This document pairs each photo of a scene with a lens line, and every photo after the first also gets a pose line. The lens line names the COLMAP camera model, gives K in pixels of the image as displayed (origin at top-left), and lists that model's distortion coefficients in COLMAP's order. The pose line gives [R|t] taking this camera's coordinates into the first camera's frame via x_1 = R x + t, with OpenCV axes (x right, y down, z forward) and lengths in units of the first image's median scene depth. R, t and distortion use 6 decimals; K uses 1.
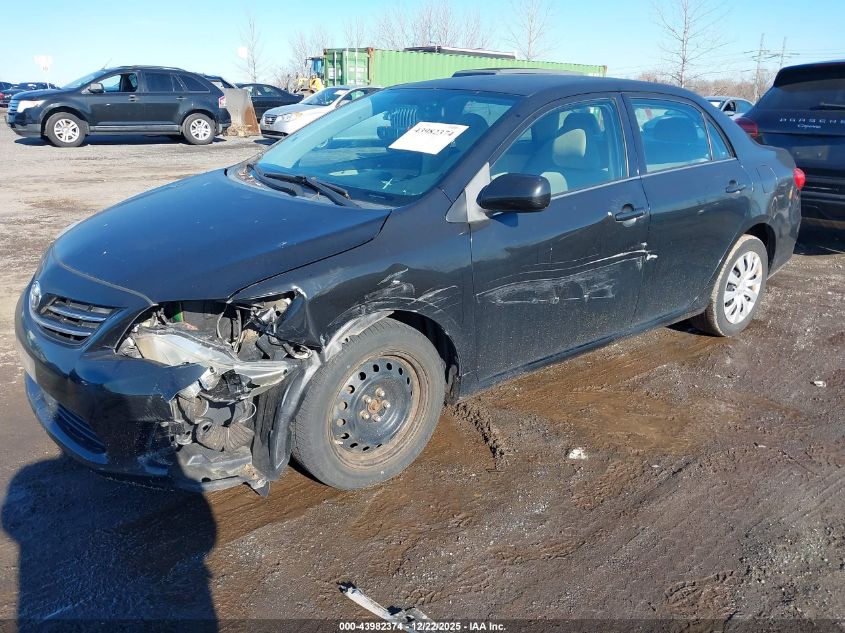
lens RADIAL K [[641.7, 0, 422.5], [0, 641.7, 316.5], [0, 0, 1]] dist [0.036556, -0.035445]
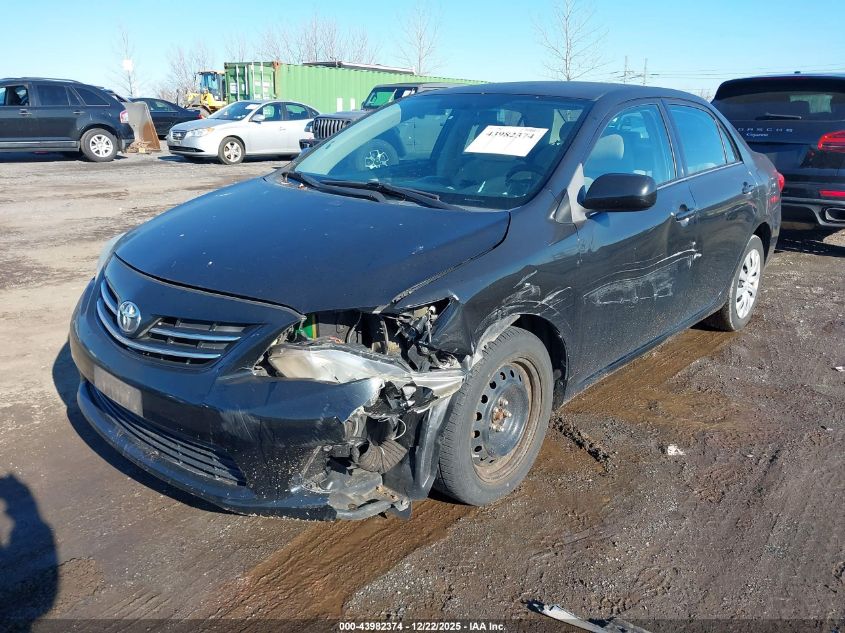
lens RADIAL K [[653.2, 0, 422.4], [0, 653.2, 311.2], [0, 0, 1]] dist [0.011482, 0.007319]
pose [[0.986731, -0.047395, 0.155293, -0.200094], [0.052753, 0.998140, -0.030563, 0.004550], [-0.153556, 0.038350, 0.987395, 0.029015]]
